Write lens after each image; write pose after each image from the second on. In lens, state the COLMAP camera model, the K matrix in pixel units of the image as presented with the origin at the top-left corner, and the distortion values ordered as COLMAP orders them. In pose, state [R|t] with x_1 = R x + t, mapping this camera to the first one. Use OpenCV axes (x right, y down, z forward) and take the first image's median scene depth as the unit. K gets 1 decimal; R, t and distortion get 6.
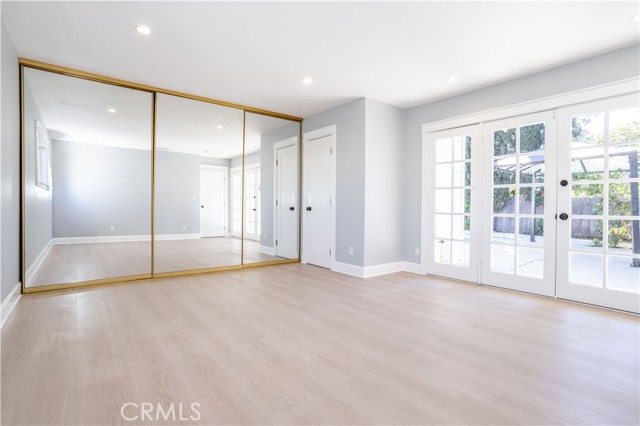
lens RADIAL K [[328.2, 0, 321.4], [0, 328.2, 212.9], [0, 0, 1]] dist [-0.031327, 0.004383]
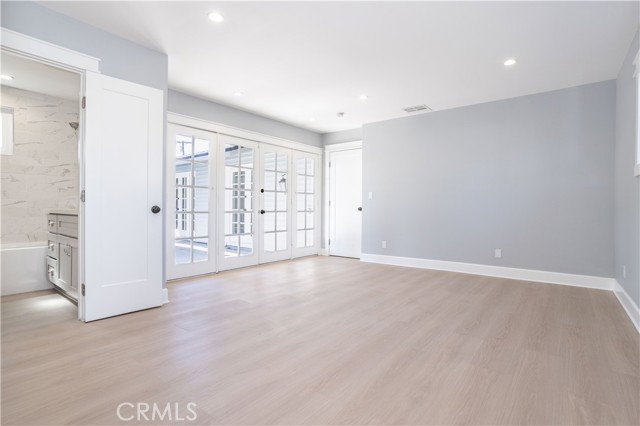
lens RADIAL K [[328.2, 0, 321.1], [0, 328.2, 211.9], [0, 0, 1]] dist [-0.031327, 0.004383]
pose [[-0.278473, -0.019859, 0.960239, -1.151897], [0.005702, 0.999734, 0.022330, -0.031303], [-0.960427, 0.011693, -0.278286, 1.527510]]
